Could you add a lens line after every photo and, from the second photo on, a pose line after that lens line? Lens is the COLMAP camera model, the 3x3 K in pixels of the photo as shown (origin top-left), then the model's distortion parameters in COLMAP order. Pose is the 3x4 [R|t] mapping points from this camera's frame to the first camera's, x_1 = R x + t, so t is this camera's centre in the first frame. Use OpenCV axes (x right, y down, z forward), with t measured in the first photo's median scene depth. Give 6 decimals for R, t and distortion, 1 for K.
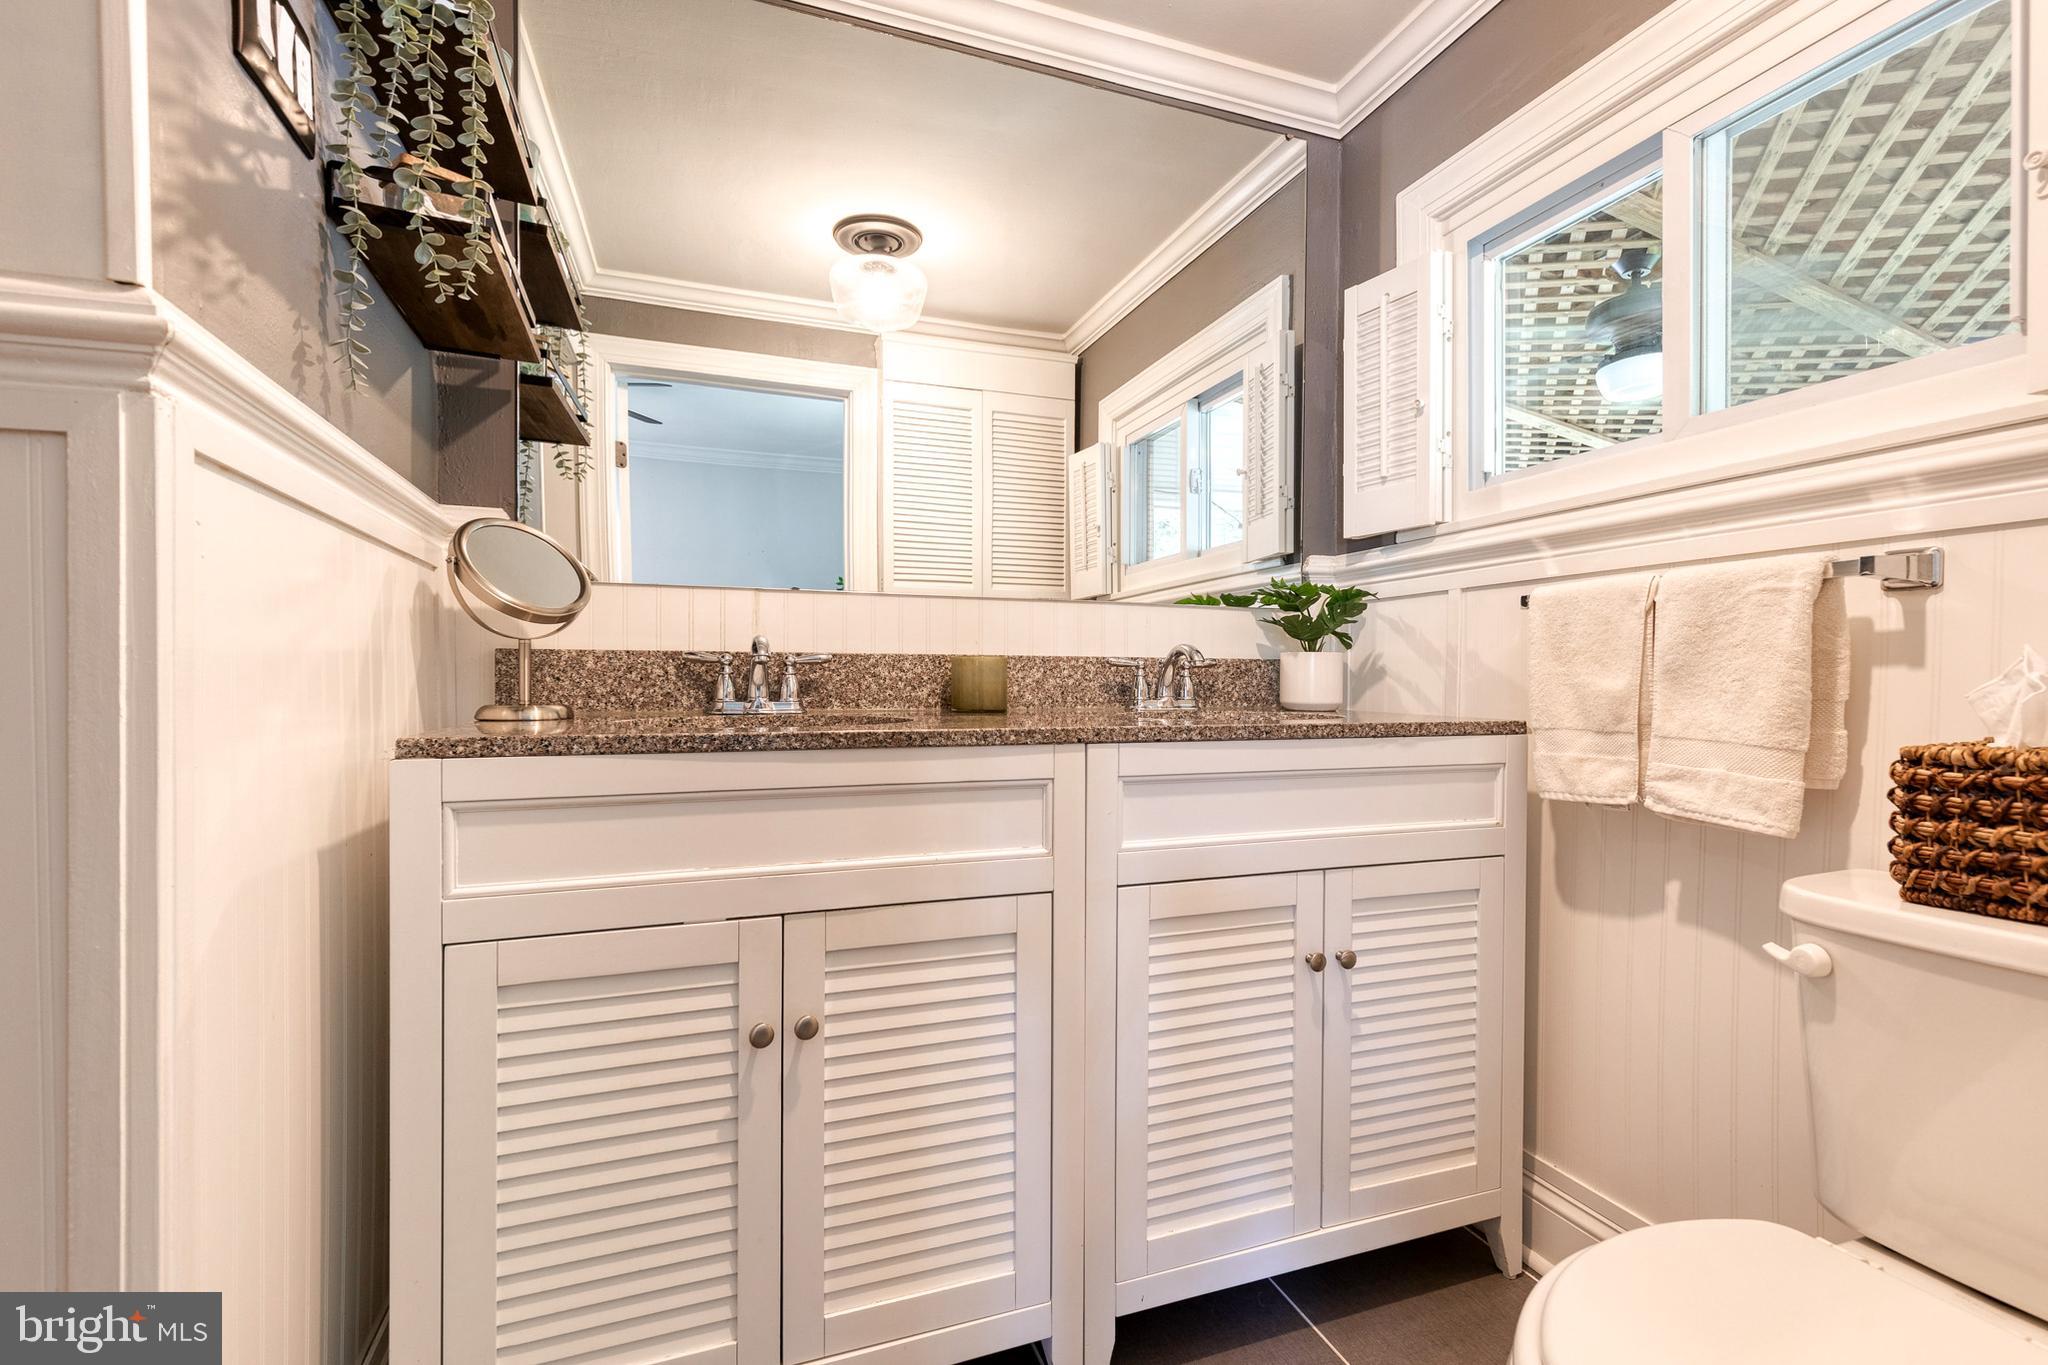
lens RADIAL K [[932.5, 0, 1059.8], [0, 932.5, 679.2], [0, 0, 1]] dist [0.010519, -0.003207]
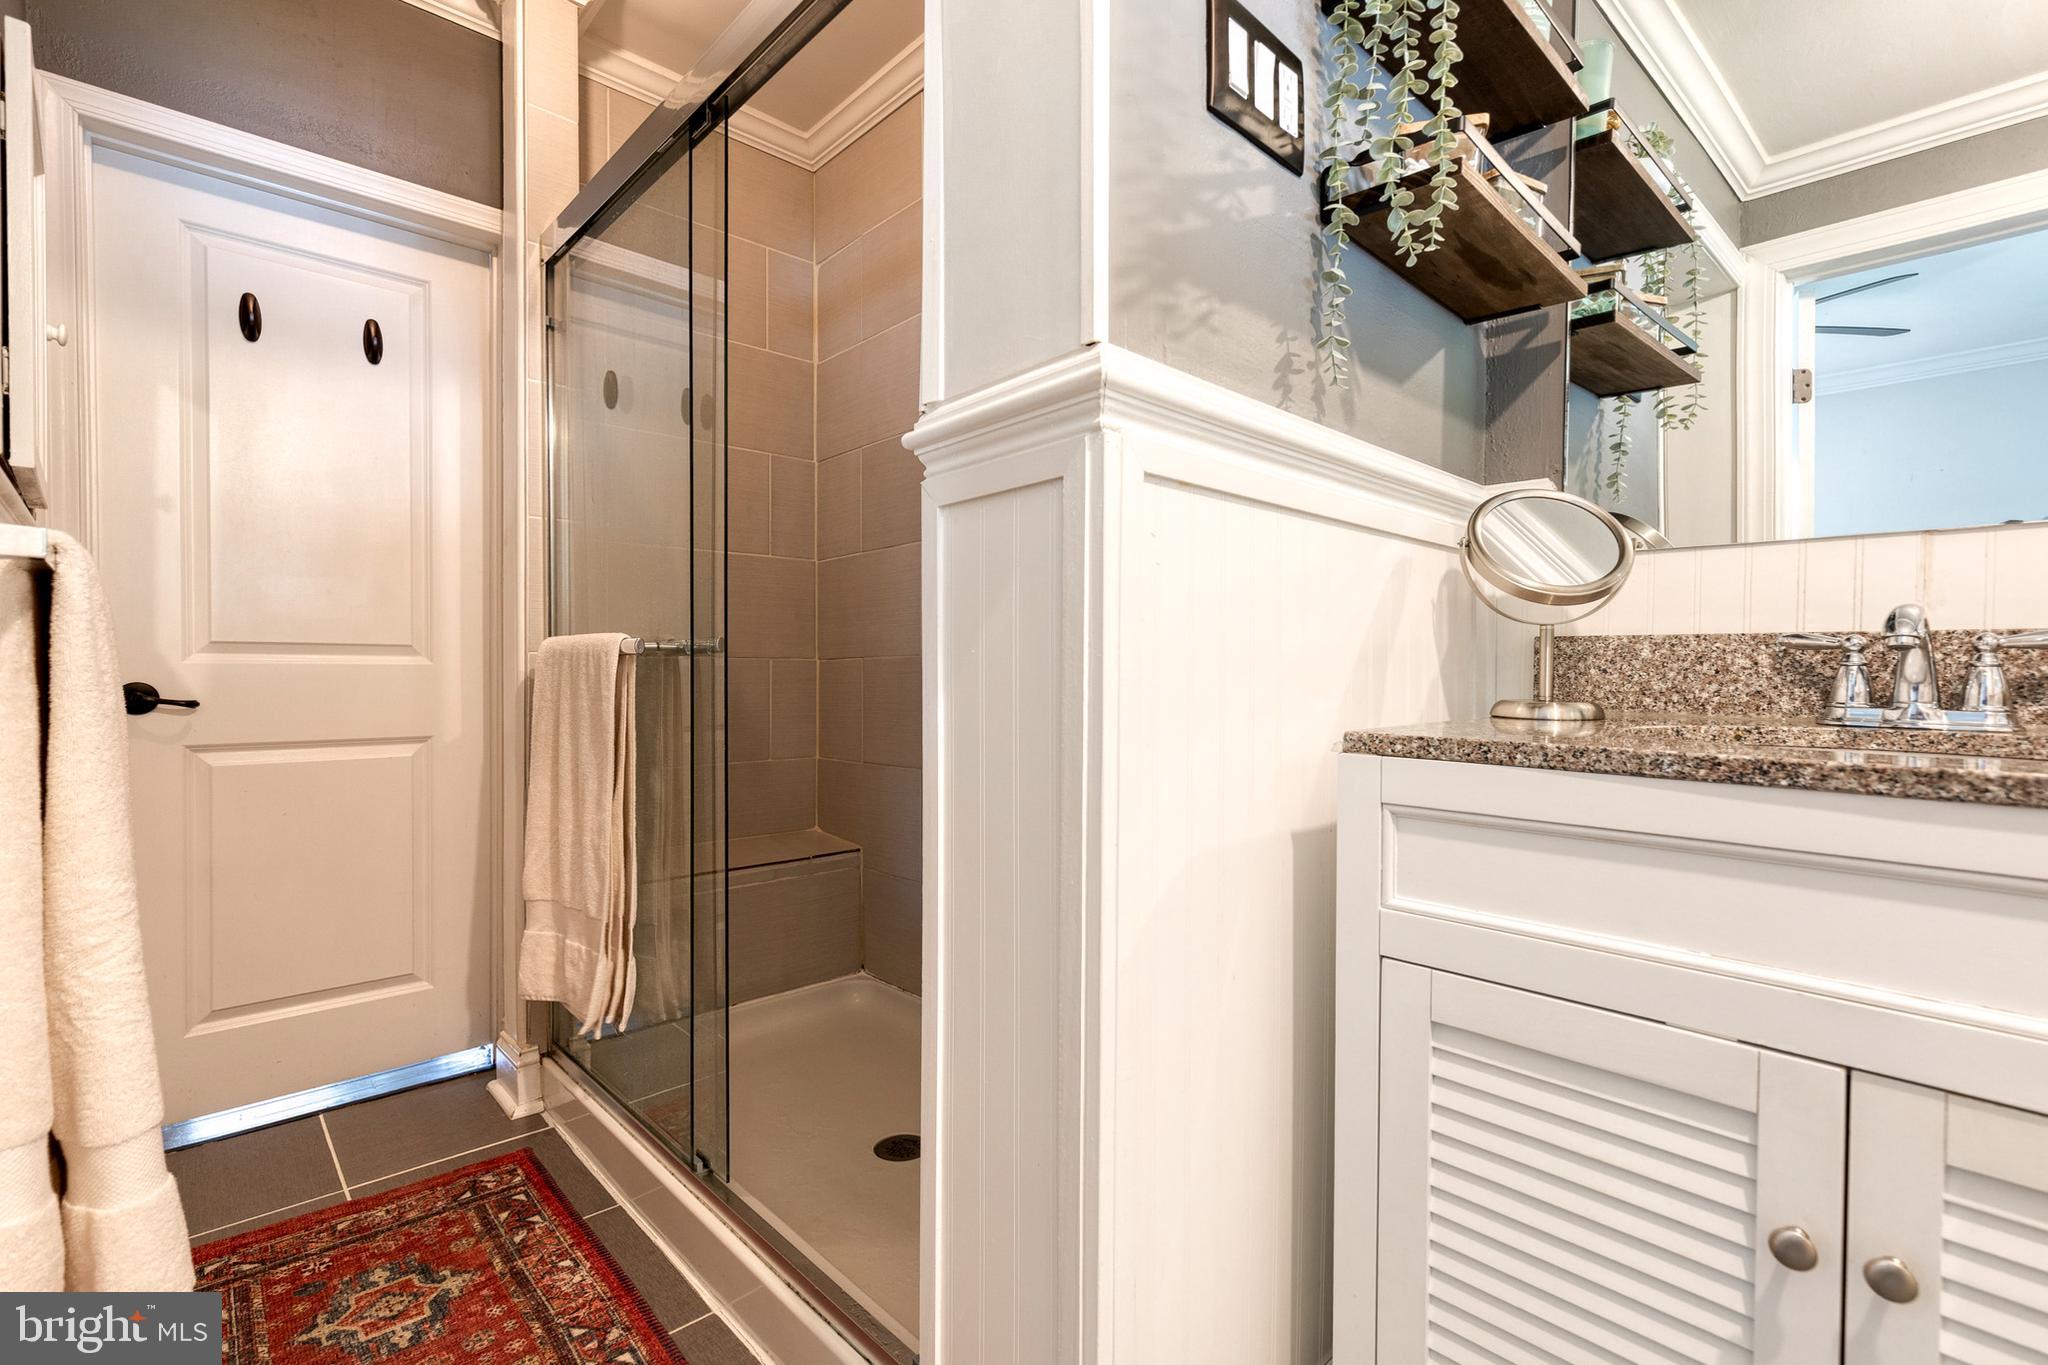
lens RADIAL K [[932.5, 0, 1059.8], [0, 932.5, 679.2], [0, 0, 1]] dist [0.010519, -0.003207]
pose [[0.370372, 0.013940, -0.928779, 0.073772], [-0.005376, 0.999903, 0.012863, -0.001825], [0.928868, 0.000229, 0.370411, 0.316514]]
